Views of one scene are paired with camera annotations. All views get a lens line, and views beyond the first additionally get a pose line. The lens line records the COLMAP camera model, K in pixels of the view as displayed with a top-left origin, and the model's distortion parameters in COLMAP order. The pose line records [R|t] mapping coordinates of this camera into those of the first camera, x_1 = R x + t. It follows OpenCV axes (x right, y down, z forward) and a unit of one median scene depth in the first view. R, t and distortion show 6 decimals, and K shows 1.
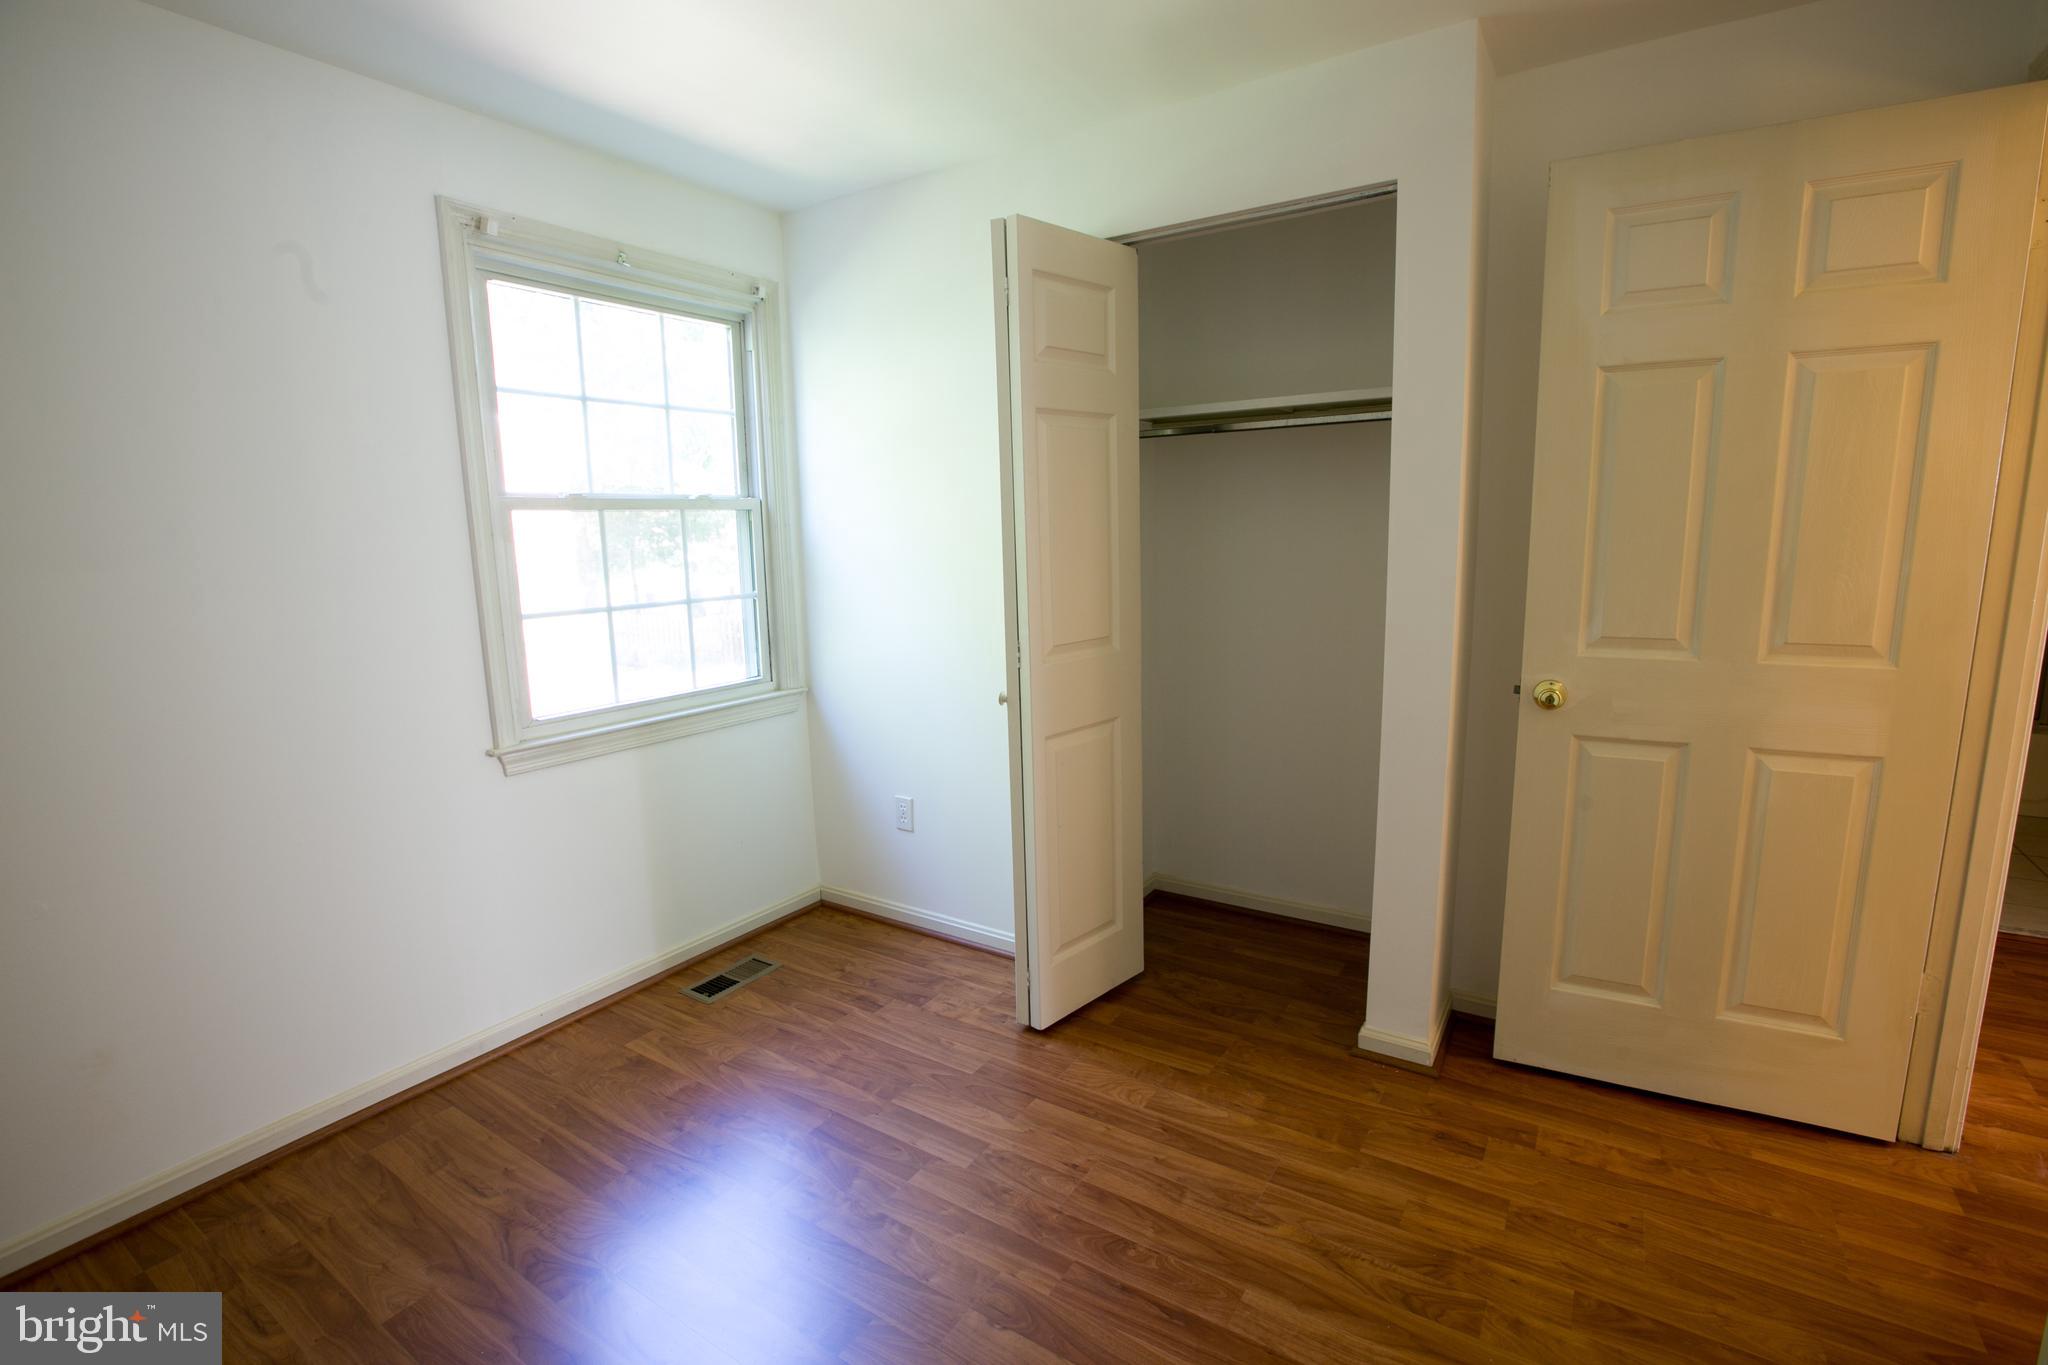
lens RADIAL K [[936.1, 0, 1024.0], [0, 936.1, 682.5], [0, 0, 1]] dist [-0.039836, 0.012609]
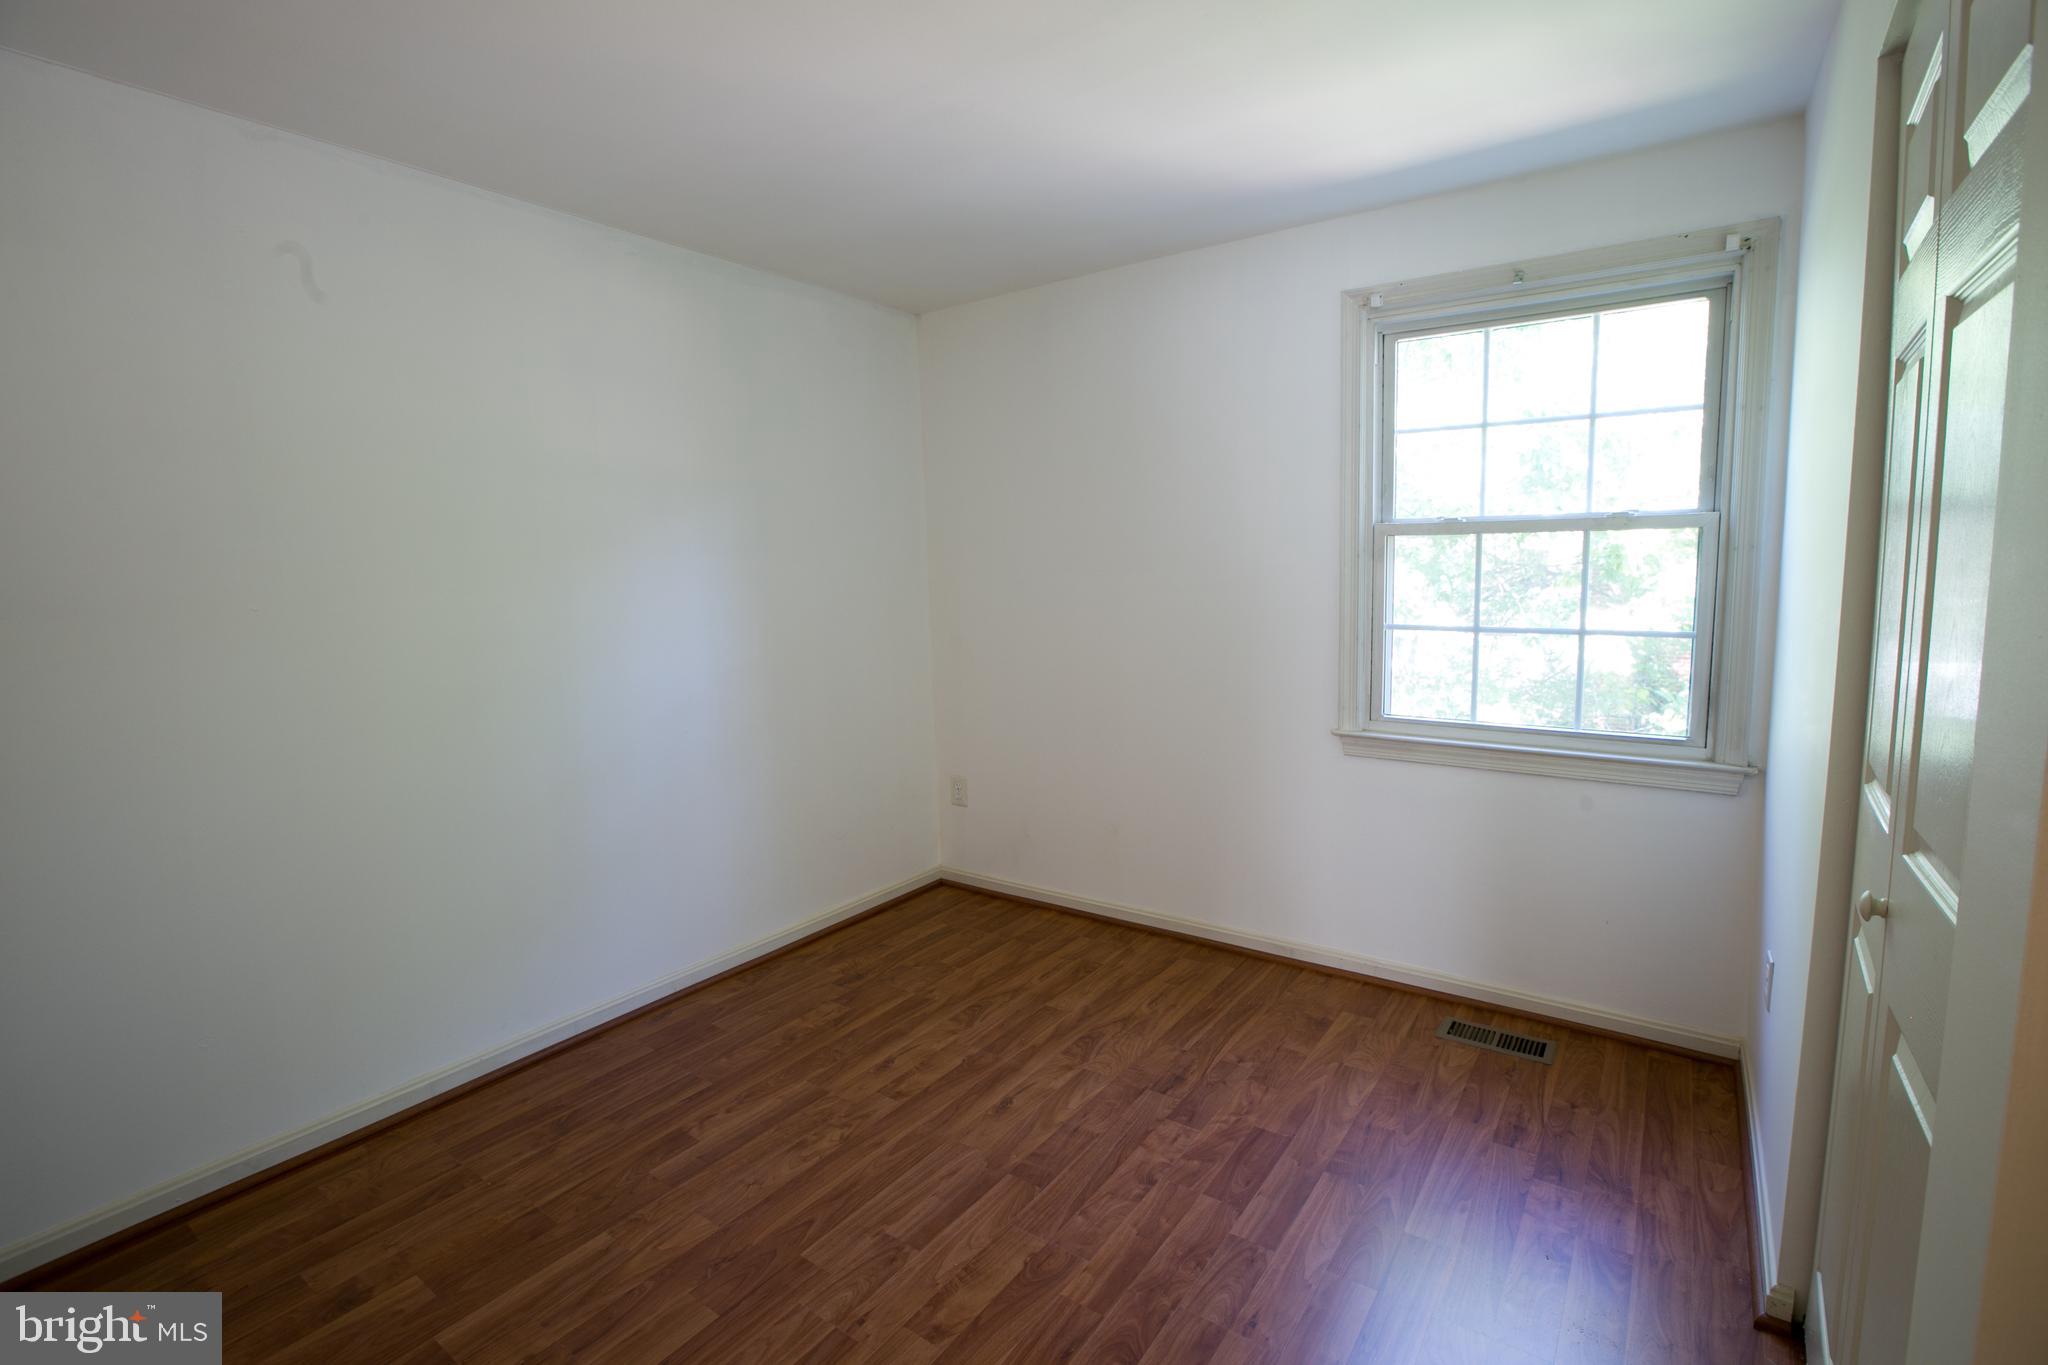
lens RADIAL K [[936.1, 0, 1024.0], [0, 936.1, 682.5], [0, 0, 1]] dist [-0.039836, 0.012609]
pose [[-0.036673, 0.148050, -0.988300, 0.622199], [-0.144275, 0.977820, 0.151834, -0.111330], [0.988858, 0.148155, -0.014499, 0.560621]]
